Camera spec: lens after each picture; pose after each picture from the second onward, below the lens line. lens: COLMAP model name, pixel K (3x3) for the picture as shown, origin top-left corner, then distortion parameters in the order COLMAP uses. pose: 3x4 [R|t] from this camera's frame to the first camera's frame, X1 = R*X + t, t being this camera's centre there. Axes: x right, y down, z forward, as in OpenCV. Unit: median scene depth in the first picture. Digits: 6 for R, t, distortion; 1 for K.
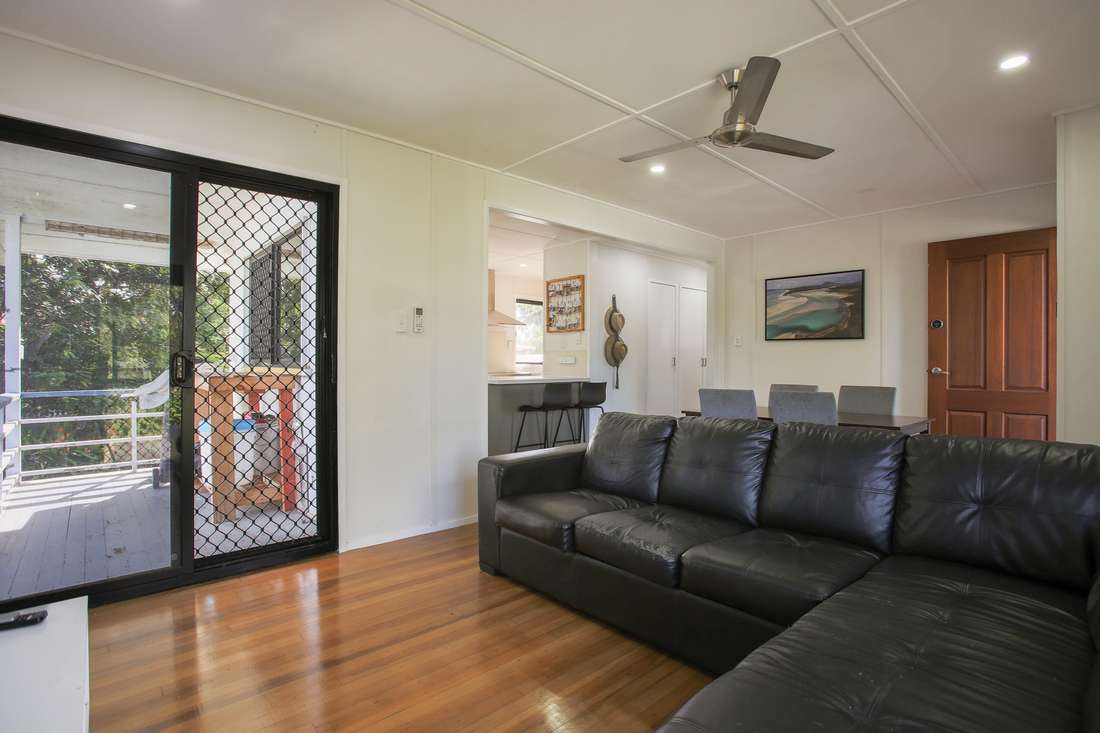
lens RADIAL K [[544.9, 0, 553.7], [0, 544.9, 364.9], [0, 0, 1]] dist [-0.057054, 0.031128]
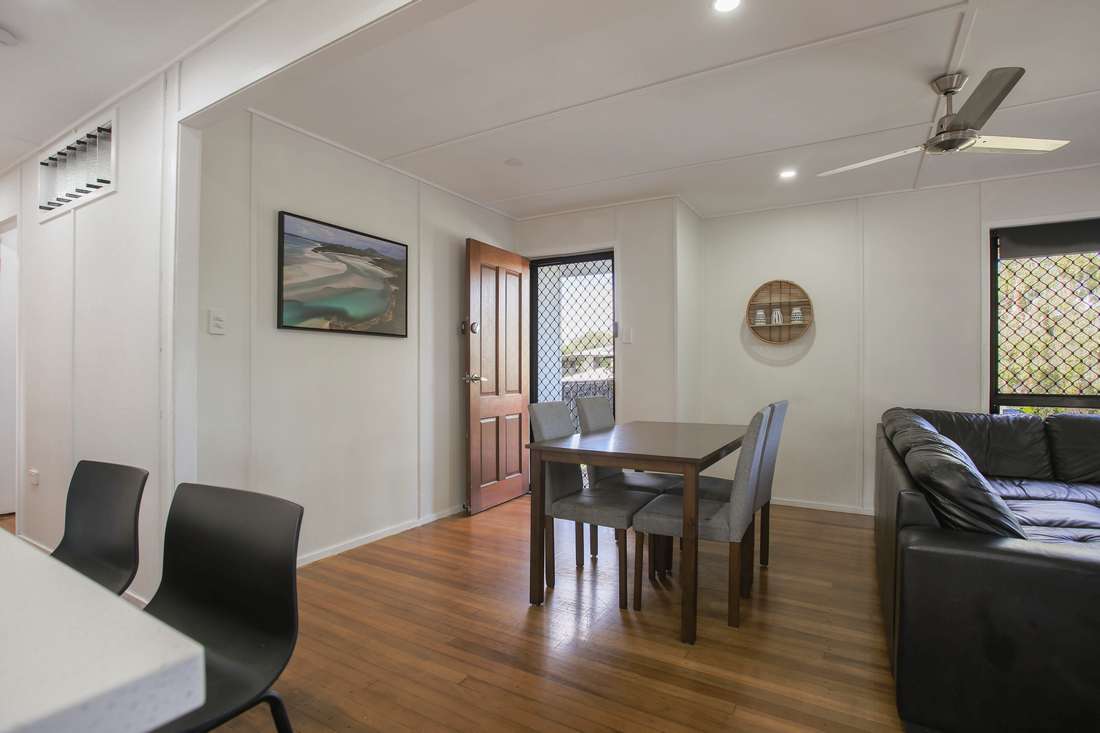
lens RADIAL K [[544.9, 0, 553.7], [0, 544.9, 364.9], [0, 0, 1]] dist [-0.057054, 0.031128]
pose [[-0.260722, 0.007668, 0.965383, -0.191171], [0.007765, 0.999953, -0.005846, -0.004822], [-0.965383, 0.005973, -0.260770, 0.949460]]
